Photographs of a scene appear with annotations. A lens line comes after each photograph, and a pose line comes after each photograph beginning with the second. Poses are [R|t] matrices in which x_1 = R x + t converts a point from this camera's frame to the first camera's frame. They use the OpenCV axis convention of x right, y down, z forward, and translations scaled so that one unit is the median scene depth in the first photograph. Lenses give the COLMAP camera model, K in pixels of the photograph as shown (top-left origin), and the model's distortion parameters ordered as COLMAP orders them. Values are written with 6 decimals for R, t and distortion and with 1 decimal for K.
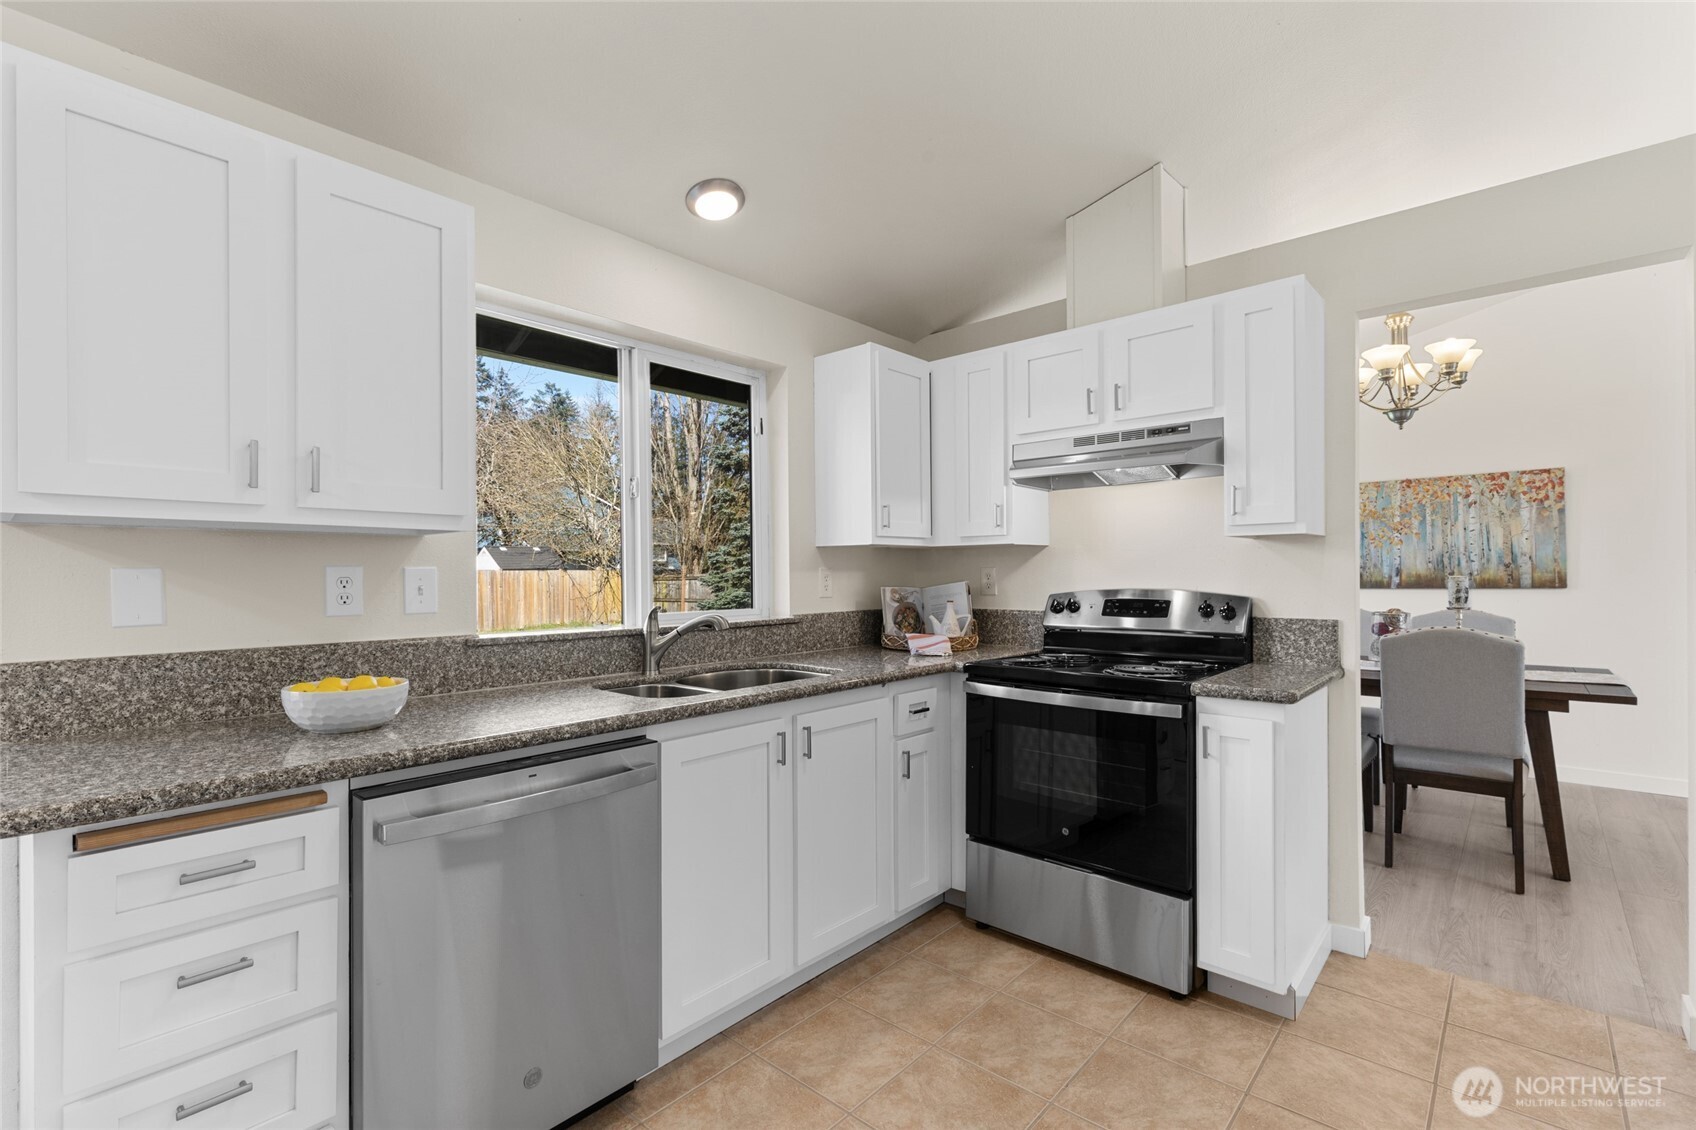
lens RADIAL K [[756.6, 0, 852.3], [0, 756.6, 573.7], [0, 0, 1]] dist [-0.002220, -0.000148]
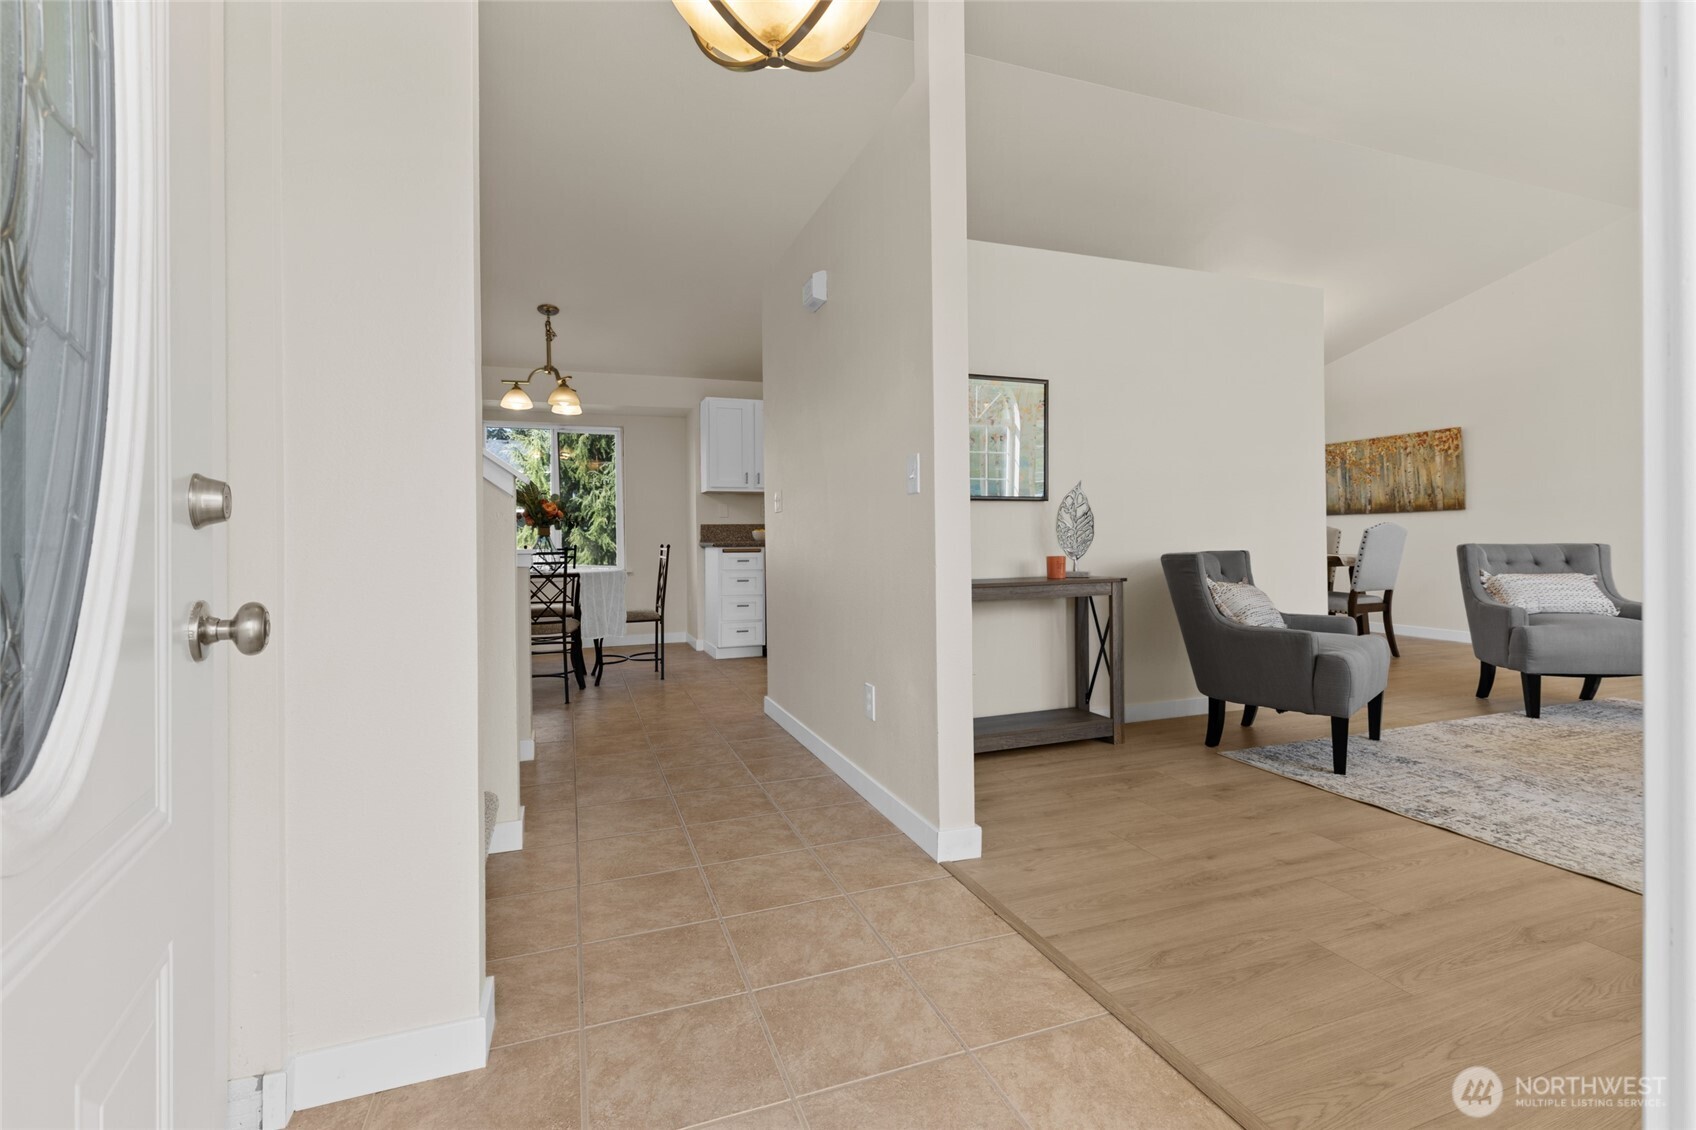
lens RADIAL K [[756.6, 0, 850.3], [0, 756.6, 532.4], [0, 0, 1]] dist [-0.002220, -0.000148]
pose [[0.879119, -0.005579, -0.476570, 1.088135], [0.005908, 0.999982, -0.000807, 0.103856], [0.476566, -0.002107, 0.879136, -1.533597]]
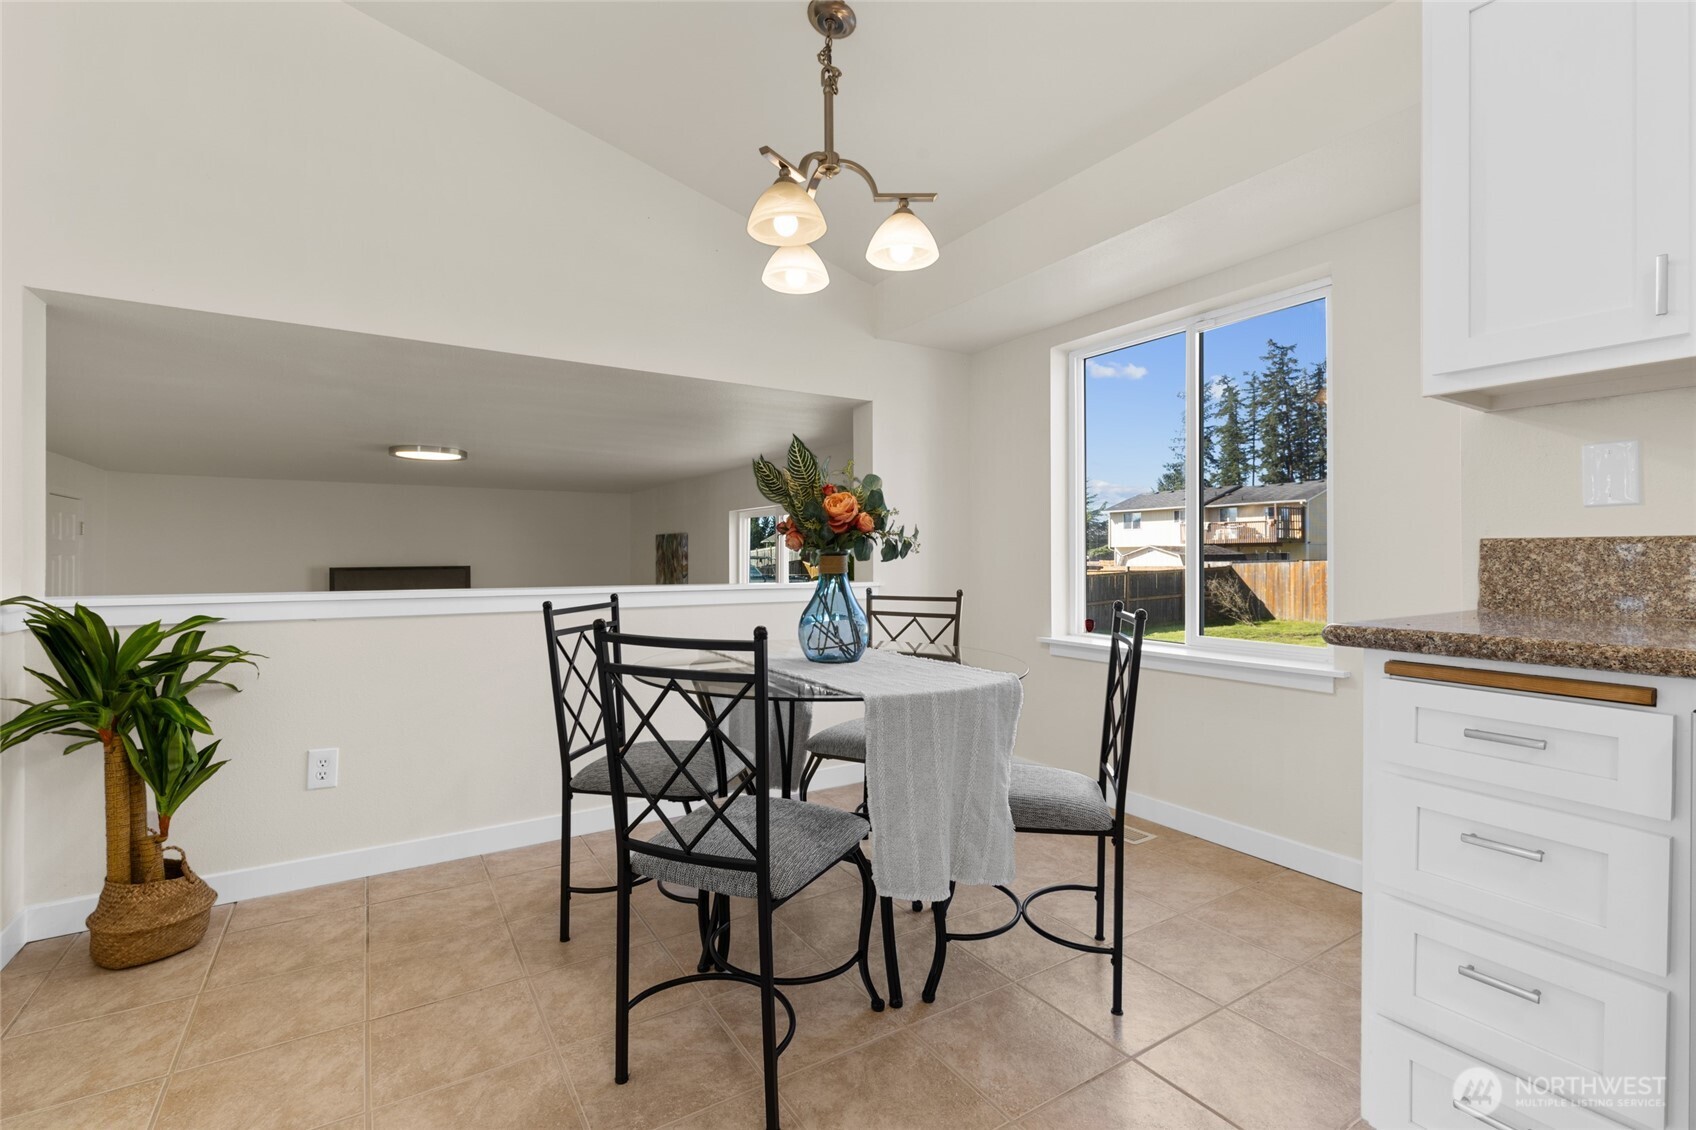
lens RADIAL K [[756.6, 0, 854.0], [0, 756.6, 558.4], [0, 0, 1]] dist [-0.002220, -0.000148]
pose [[-0.278561, 0.009313, -0.960373, 0.126194], [0.001837, 0.999956, 0.009164, 0.080120], [0.960417, 0.000788, -0.278566, 0.239648]]
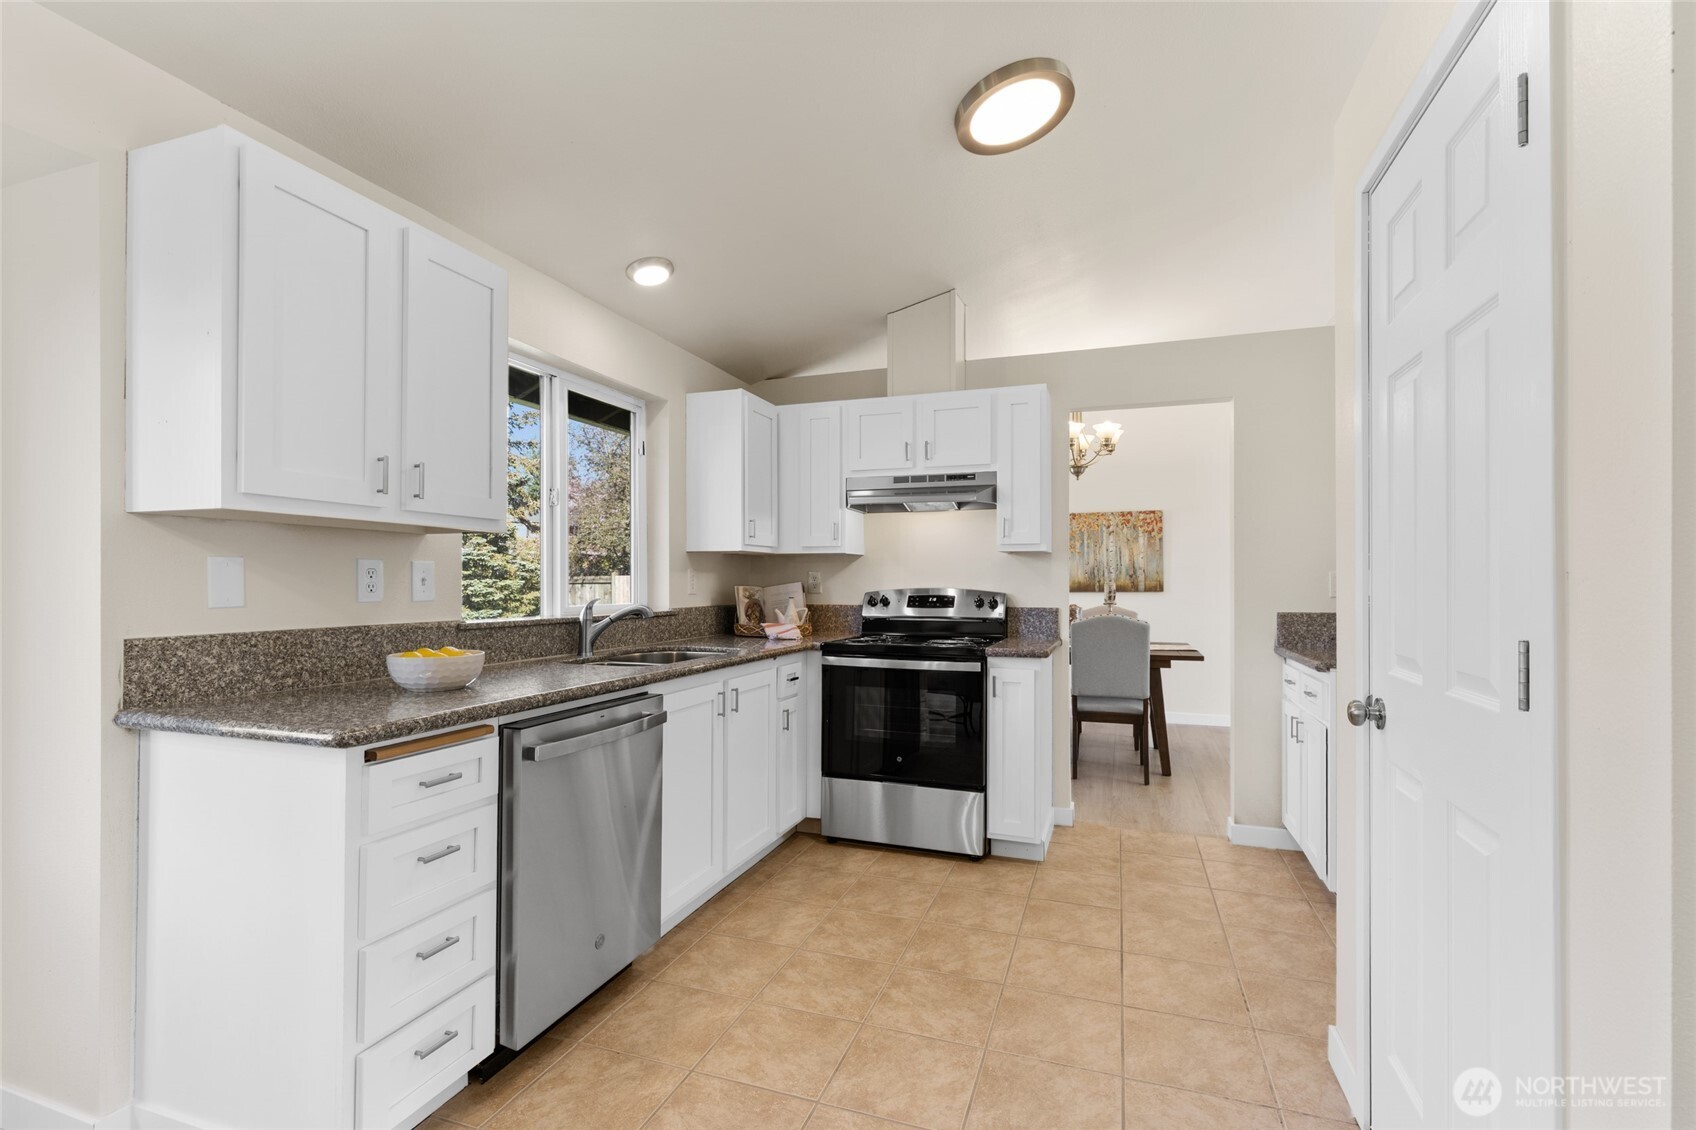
lens RADIAL K [[756.6, 0, 851.6], [0, 756.6, 575.0], [0, 0, 1]] dist [-0.002220, -0.000148]
pose [[0.926418, 0.011984, 0.376306, -0.325585], [-0.007875, 0.999891, -0.012455, 0.017566], [-0.376414, 0.008575, 0.926412, -0.263263]]
